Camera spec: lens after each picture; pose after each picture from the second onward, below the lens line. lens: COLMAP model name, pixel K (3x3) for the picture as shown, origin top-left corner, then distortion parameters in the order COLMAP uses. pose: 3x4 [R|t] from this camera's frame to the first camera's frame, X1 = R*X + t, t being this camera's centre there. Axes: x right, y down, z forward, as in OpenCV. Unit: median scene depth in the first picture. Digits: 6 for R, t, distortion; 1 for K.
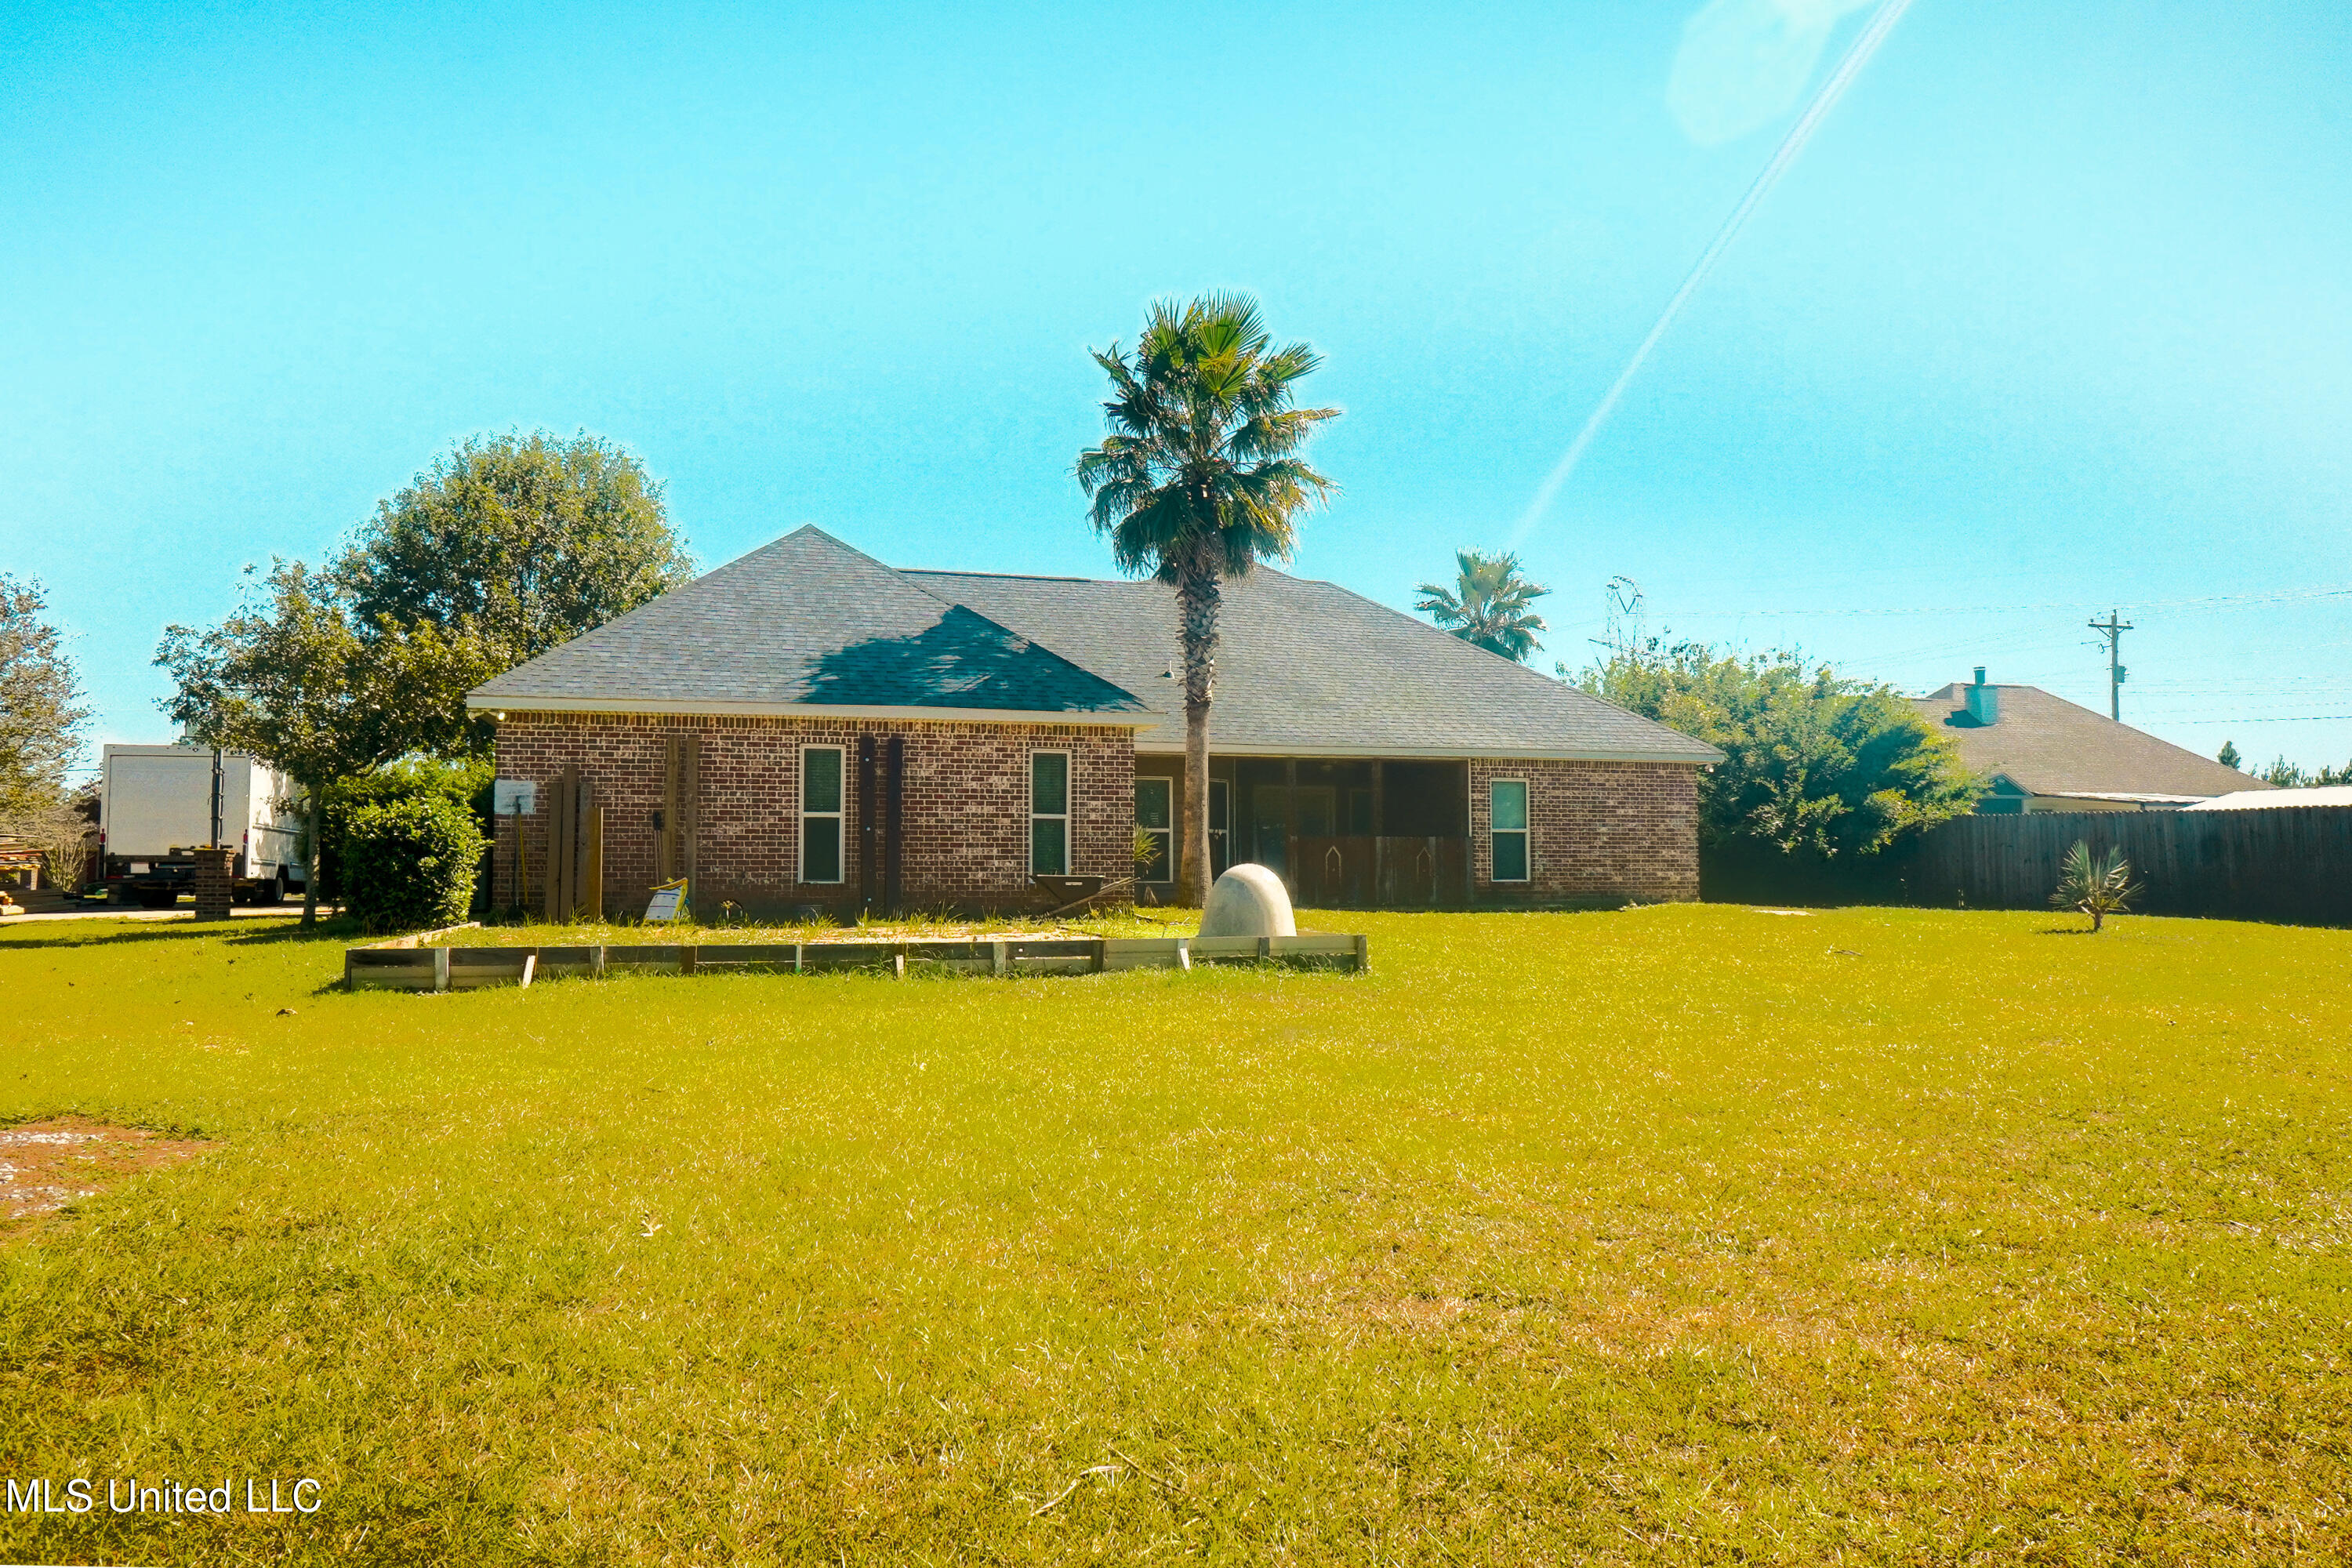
lens RADIAL K [[1594.2, 0, 1179.0], [0, 1594.2, 777.4], [0, 0, 1]] dist [0.008268, 0.000990]
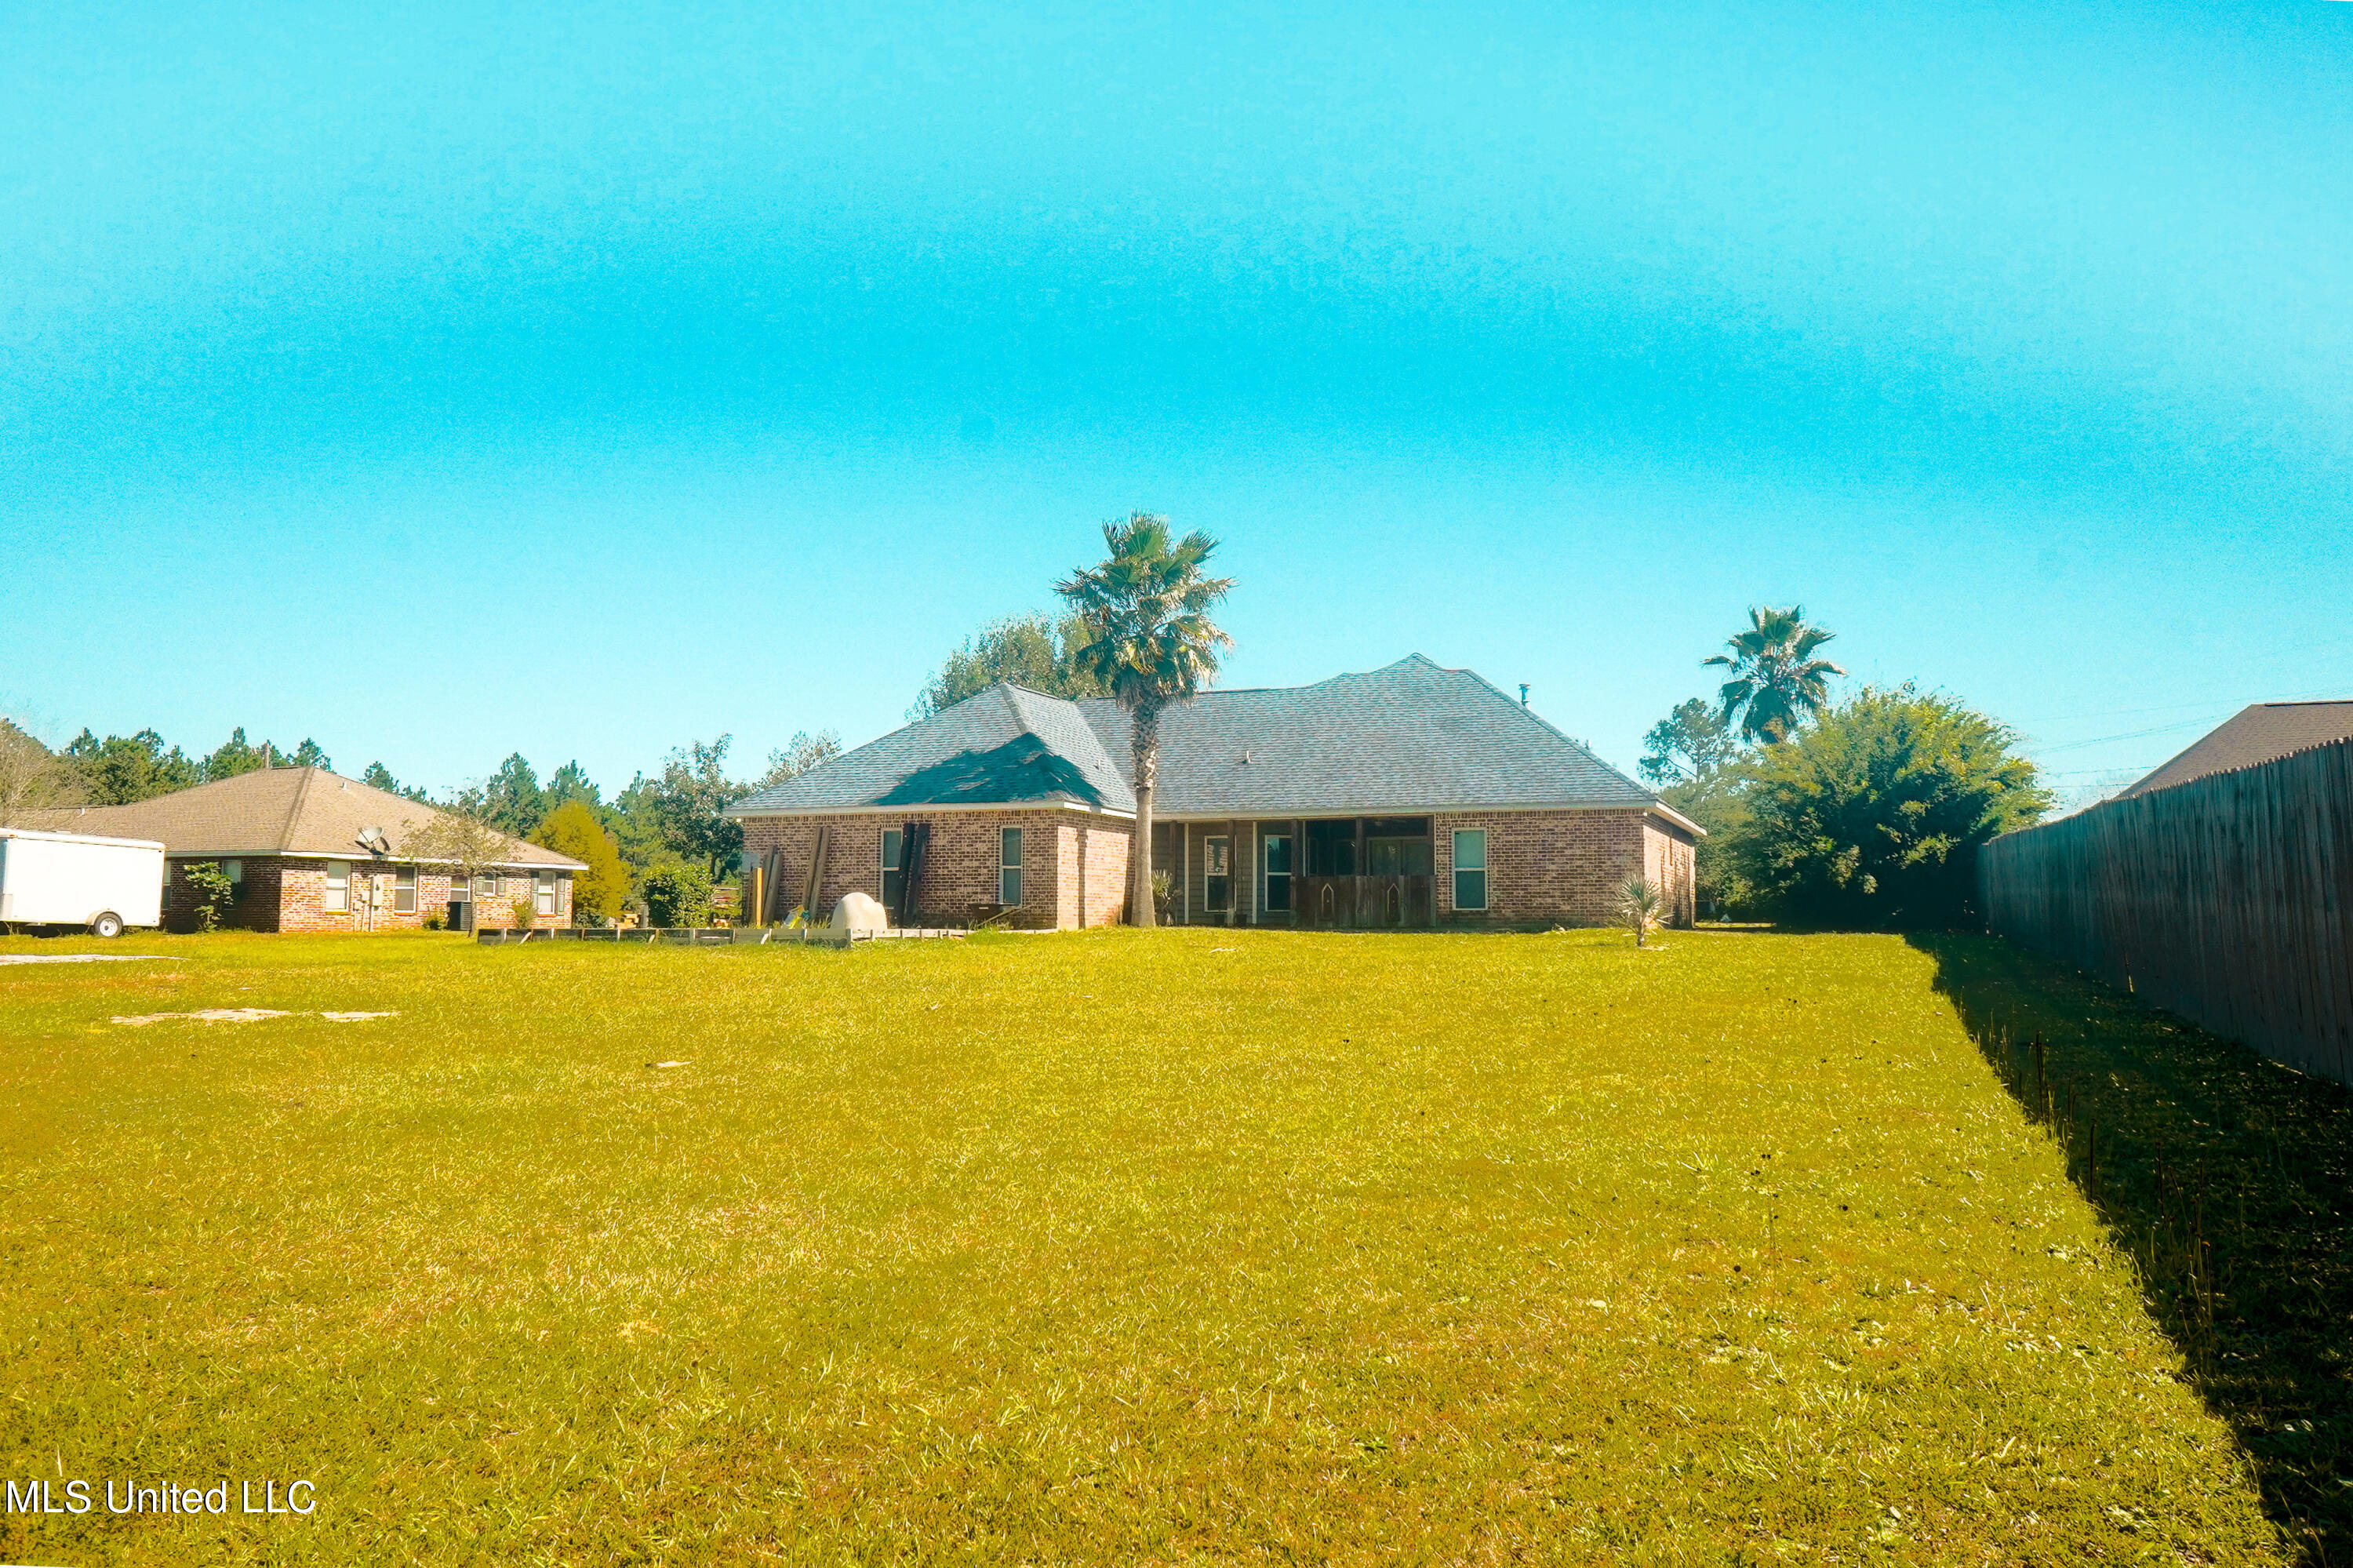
lens RADIAL K [[1594.9, 0, 1169.1], [0, 1594.9, 788.1], [0, 0, 1]] dist [0.008268, 0.000990]
pose [[0.807370, -0.047416, -0.588137, 0.905124], [0.035446, 0.998863, -0.031870, 0.001575], [0.588979, 0.004884, 0.808133, -0.185163]]
